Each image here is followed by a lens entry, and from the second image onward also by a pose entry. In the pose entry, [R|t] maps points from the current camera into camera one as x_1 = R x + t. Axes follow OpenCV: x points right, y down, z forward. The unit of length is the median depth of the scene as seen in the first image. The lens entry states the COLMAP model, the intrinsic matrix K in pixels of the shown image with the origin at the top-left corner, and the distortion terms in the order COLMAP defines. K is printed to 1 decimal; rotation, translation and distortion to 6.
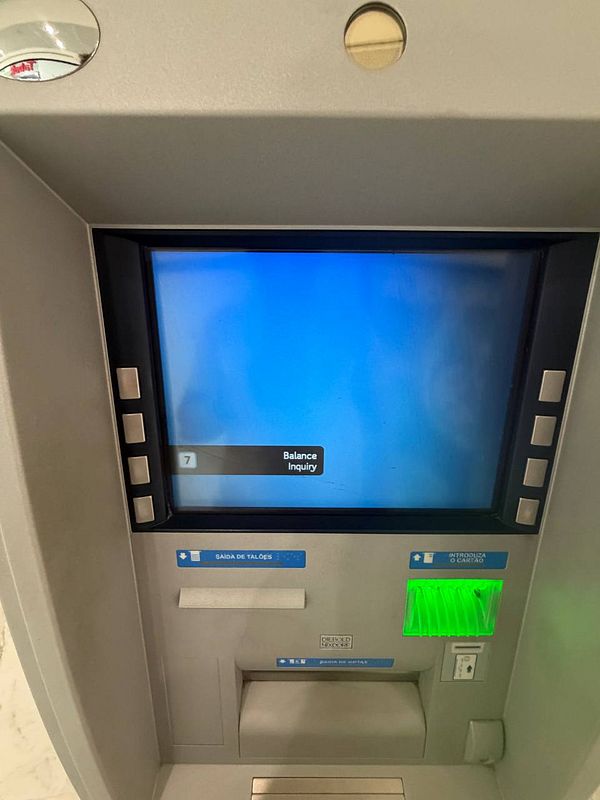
lens RADIAL K [[341.6, 0, 300.0], [0, 341.6, 400.0], [0, 0, 1]] dist [-0.002449, -0.000422]
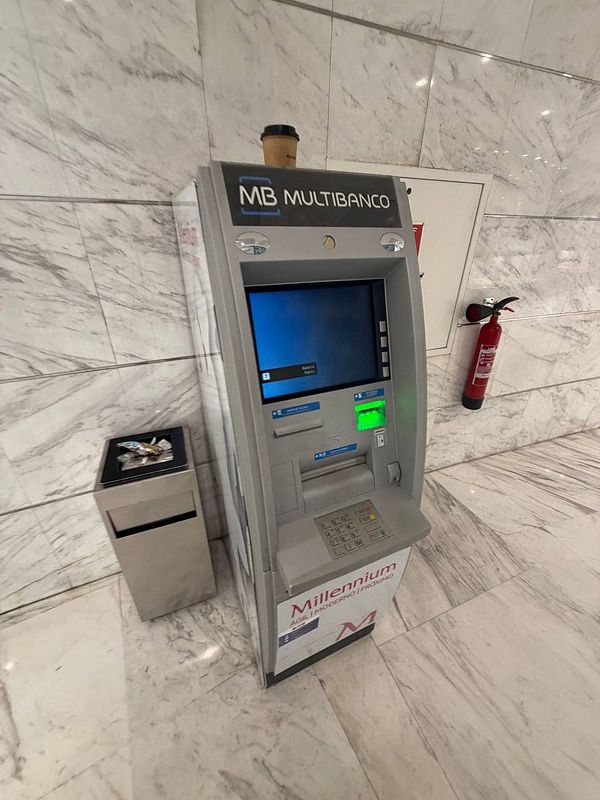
lens RADIAL K [[341.6, 0, 300.0], [0, 341.6, 400.0], [0, 0, 1]] dist [-0.002449, -0.000422]
pose [[0.907702, -0.185792, 0.376242, -1.069616], [0.219297, 0.974484, -0.047854, 0.515981], [-0.357751, 0.125946, 0.925285, -1.316033]]
